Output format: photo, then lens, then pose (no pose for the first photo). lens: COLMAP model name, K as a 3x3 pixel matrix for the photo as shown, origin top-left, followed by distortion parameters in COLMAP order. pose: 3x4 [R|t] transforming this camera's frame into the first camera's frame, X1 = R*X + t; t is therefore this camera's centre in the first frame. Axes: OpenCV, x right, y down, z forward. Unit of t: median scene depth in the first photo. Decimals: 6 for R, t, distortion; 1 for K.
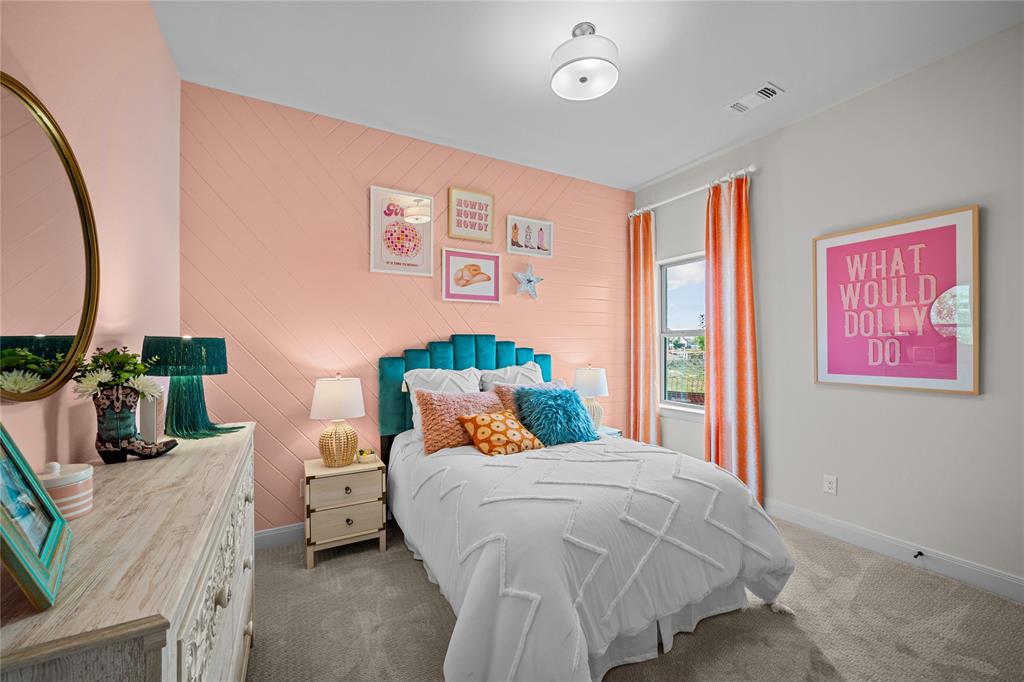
lens RADIAL K [[402.4, 0, 510.8], [0, 402.4, 346.7], [0, 0, 1]] dist [-0.020872, 0.006246]
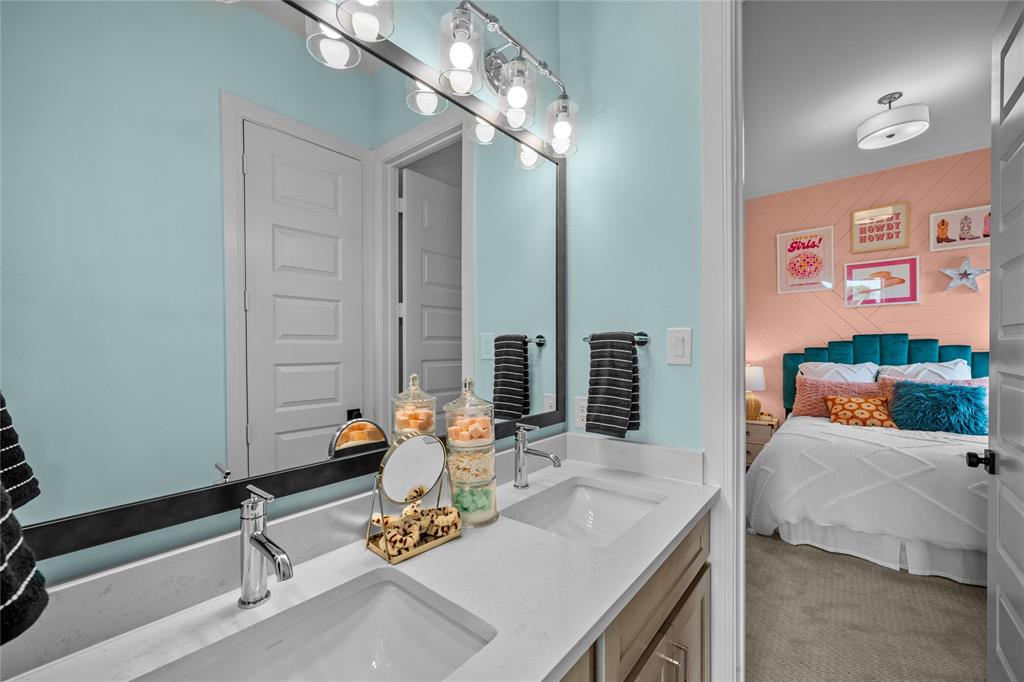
lens RADIAL K [[402.4, 0, 510.8], [0, 402.4, 346.7], [0, 0, 1]] dist [-0.020872, 0.006246]
pose [[0.353097, -0.007408, -0.935557, 0.616660], [0.012984, 0.999911, -0.003017, -0.005137], [0.935496, -0.011082, 0.353162, -0.388413]]
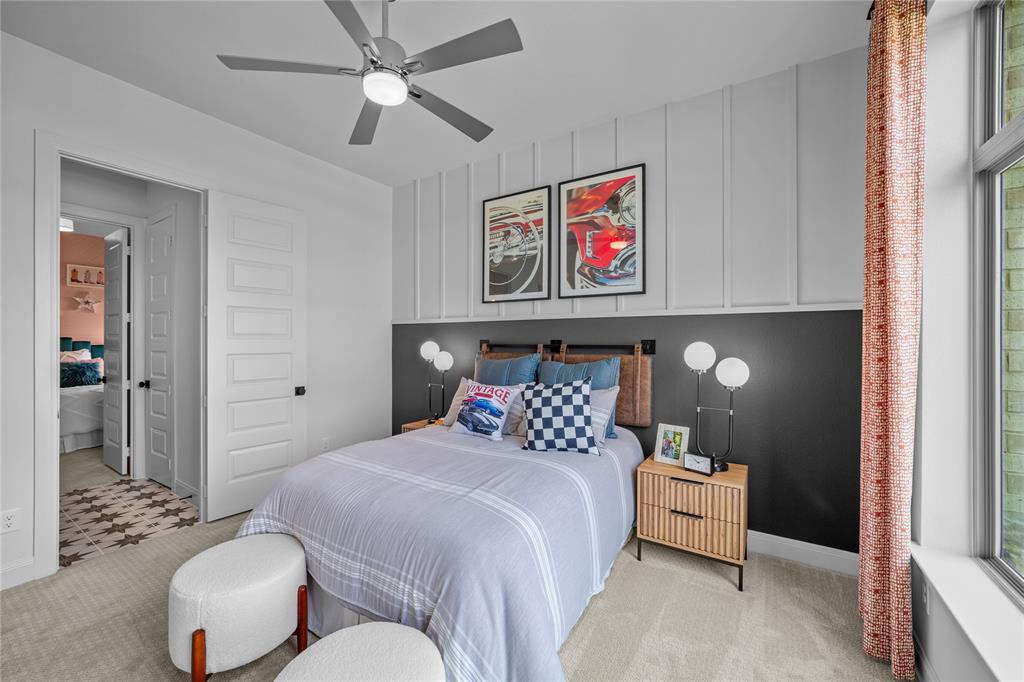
lens RADIAL K [[394.3, 0, 518.5], [0, 394.3, 339.8], [0, 0, 1]] dist [-0.000234, 0.000183]
pose [[0.878329, -0.005162, 0.478028, 0.984004], [-0.001130, 0.999916, 0.012874, -0.030483], [-0.478055, -0.011848, 0.878250, -1.571928]]
